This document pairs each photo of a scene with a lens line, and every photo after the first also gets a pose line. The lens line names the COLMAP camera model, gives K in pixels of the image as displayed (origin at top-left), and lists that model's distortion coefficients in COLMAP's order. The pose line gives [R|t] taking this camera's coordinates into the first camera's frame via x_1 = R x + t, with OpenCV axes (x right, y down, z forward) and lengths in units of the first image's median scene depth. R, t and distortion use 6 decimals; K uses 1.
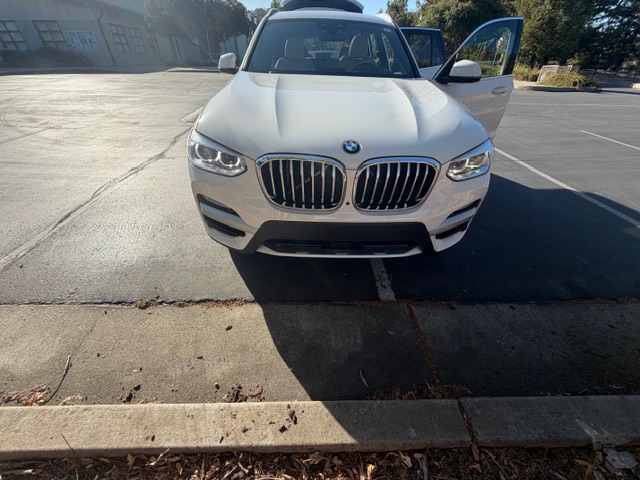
lens RADIAL K [[256.2, 0, 319.7], [0, 256.2, 237.2], [0, 0, 1]] dist [-0.013269, -0.000896]
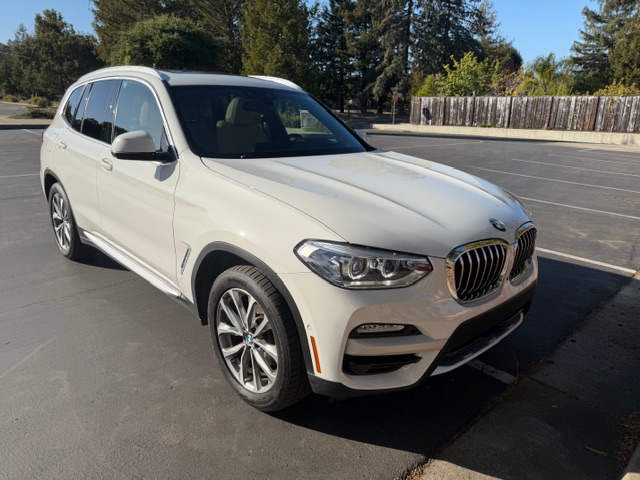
lens RADIAL K [[443.5, 0, 323.2], [0, 443.5, 244.2], [0, 0, 1]] dist [-0.005531, -0.007334]
pose [[0.741777, -0.188516, 0.643605, -1.108444], [0.368066, 0.916669, -0.155710, -0.186322], [-0.560619, 0.352392, 0.749351, 0.079360]]
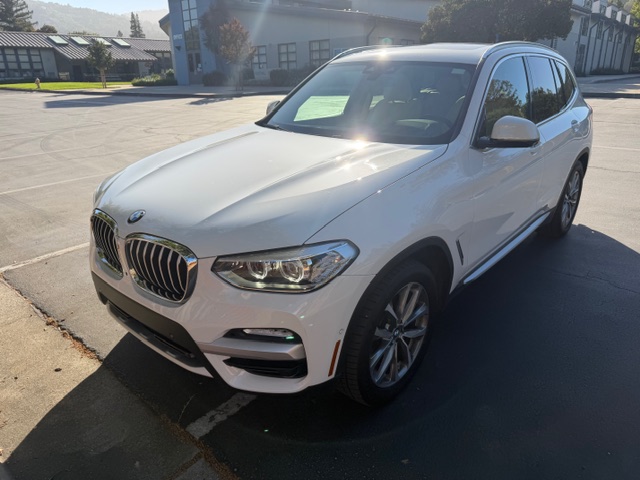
lens RADIAL K [[443.5, 0, 319.7], [0, 443.5, 236.5], [0, 0, 1]] dist [-0.005531, -0.007334]
pose [[0.735432, 0.199051, -0.647703, 1.216878], [-0.354155, 0.927841, -0.116982, -0.238027], [0.577680, 0.315420, 0.752859, 0.143151]]
